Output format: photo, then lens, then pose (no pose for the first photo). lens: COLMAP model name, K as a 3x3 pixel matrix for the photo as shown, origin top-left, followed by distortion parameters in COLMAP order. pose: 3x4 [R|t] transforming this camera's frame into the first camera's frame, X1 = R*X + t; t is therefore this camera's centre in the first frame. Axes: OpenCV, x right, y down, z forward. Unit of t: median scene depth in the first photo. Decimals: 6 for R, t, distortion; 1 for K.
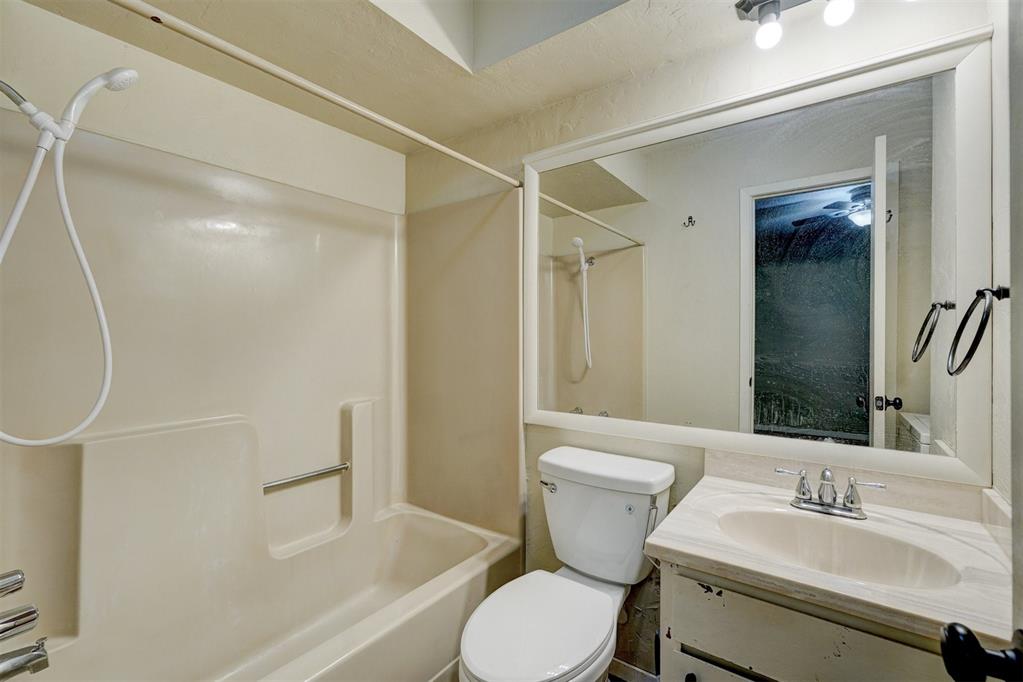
lens RADIAL K [[443.4, 0, 507.5], [0, 443.4, 332.0], [0, 0, 1]] dist [-0.008713, 0.005470]
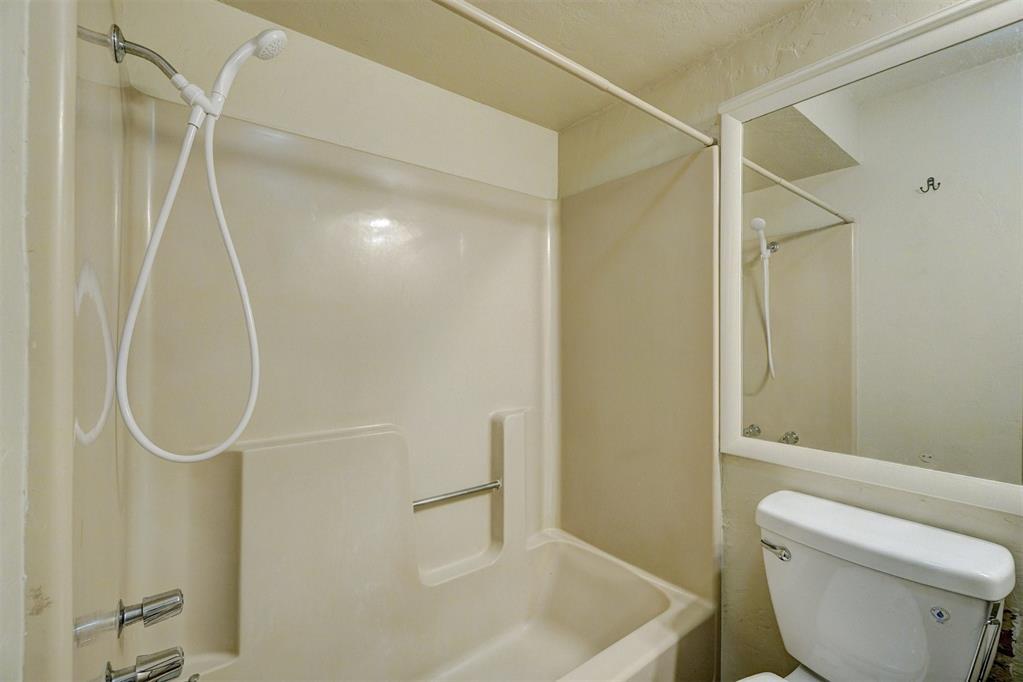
lens RADIAL K [[443.4, 0, 513.1], [0, 443.4, 336.2], [0, 0, 1]] dist [-0.008713, 0.005470]
pose [[0.962451, 0.003136, -0.271437, -0.090284], [-0.001621, 0.999982, 0.005804, 0.000687], [0.271450, -0.005146, 0.962439, 0.150808]]
